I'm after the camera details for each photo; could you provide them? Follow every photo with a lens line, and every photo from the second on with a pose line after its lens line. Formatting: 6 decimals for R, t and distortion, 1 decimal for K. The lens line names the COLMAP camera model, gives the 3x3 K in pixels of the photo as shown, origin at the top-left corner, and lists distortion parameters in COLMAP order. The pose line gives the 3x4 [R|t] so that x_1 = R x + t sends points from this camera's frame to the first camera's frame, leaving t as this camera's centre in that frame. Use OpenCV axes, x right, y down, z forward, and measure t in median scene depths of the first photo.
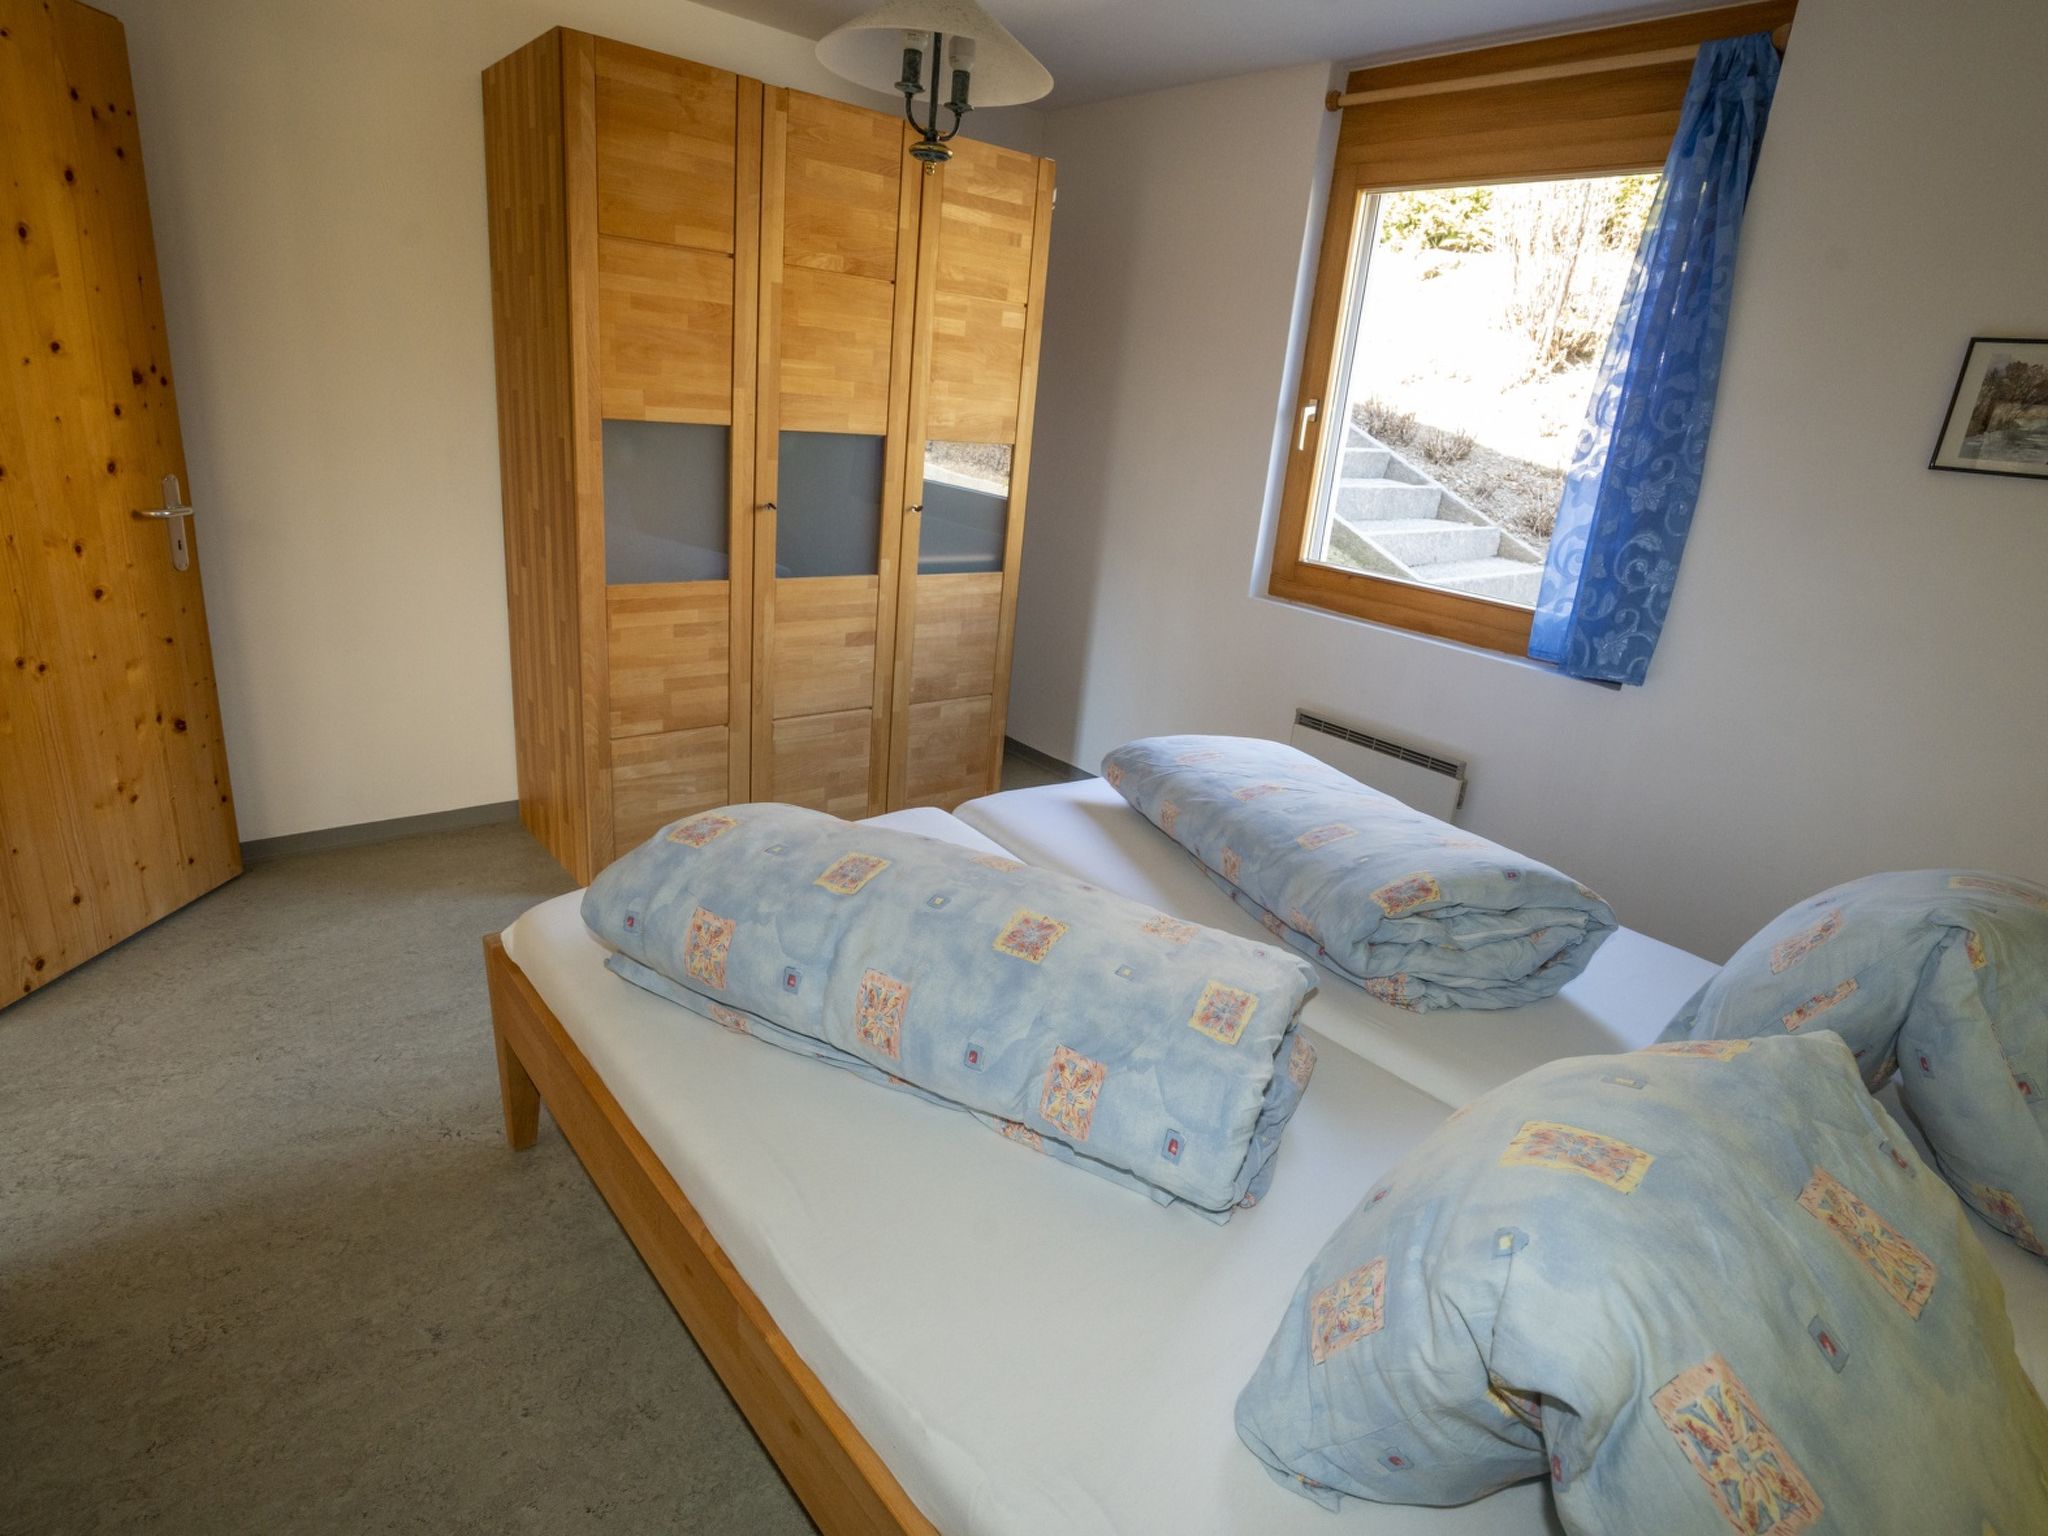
lens RADIAL K [[1099.1, 0, 1029.3], [0, 1099.1, 759.2], [0, 0, 1]] dist [-0.047935, 0.020589]
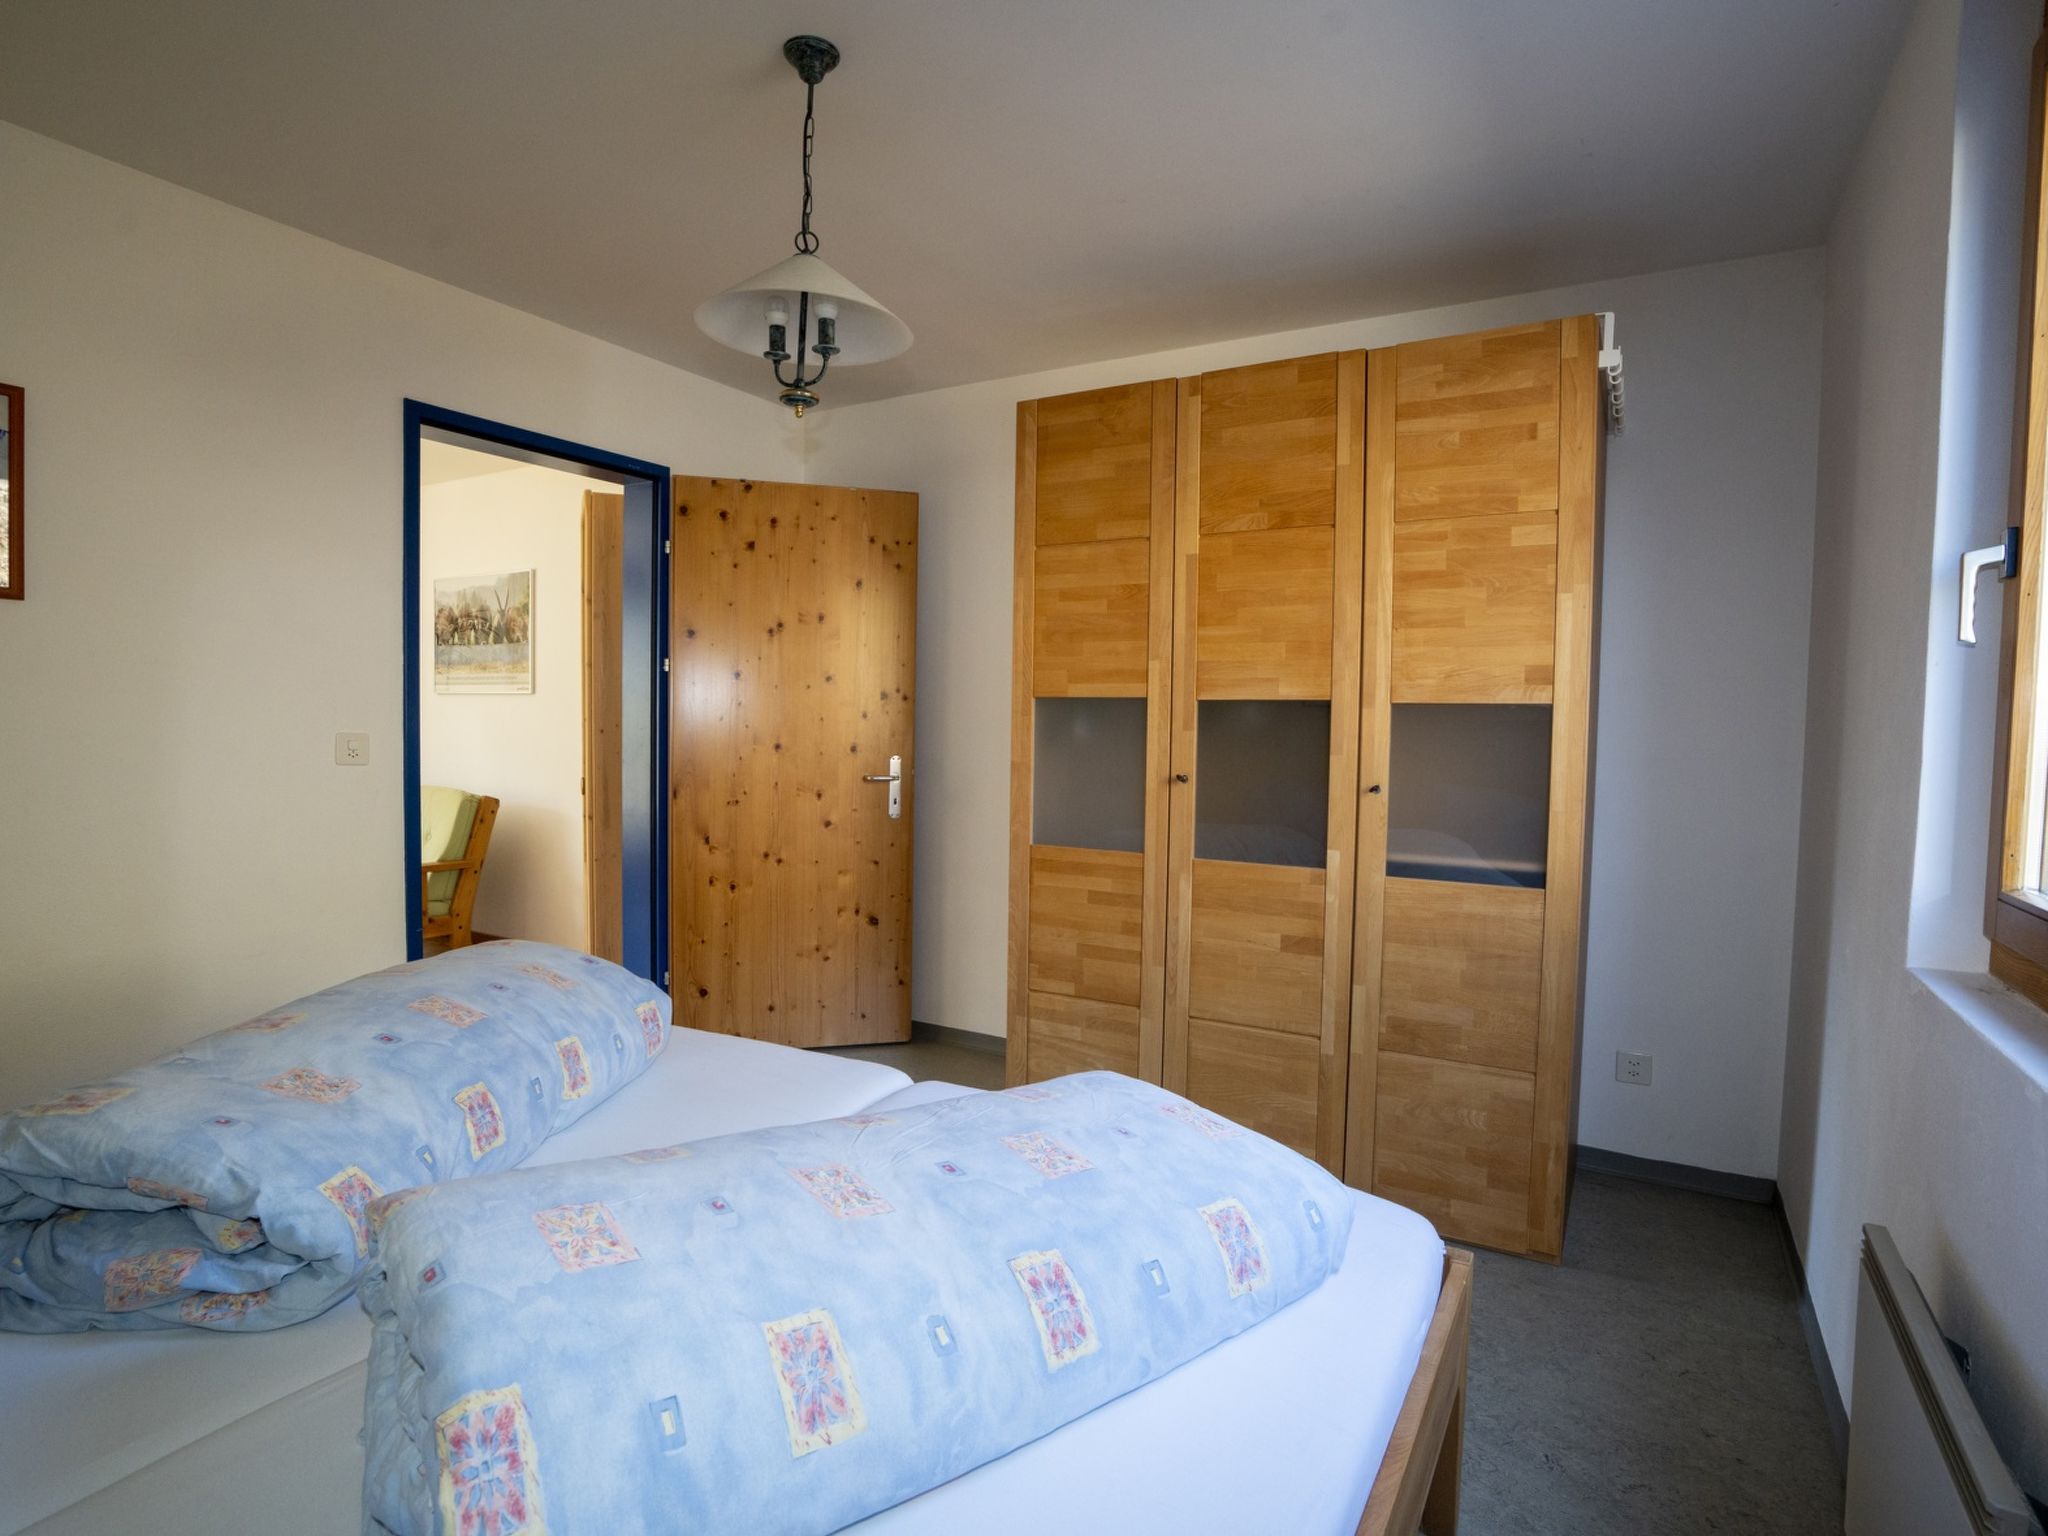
lens RADIAL K [[1067.2, 0, 1024.0], [0, 1067.2, 768.0], [0, 0, 1]] dist [-0.068333, 0.029105]
pose [[0.326432, -0.042594, -0.944260, 0.595560], [-0.283043, 0.948739, -0.140645, -0.075064], [0.901847, 0.313178, 0.297643, 0.618891]]
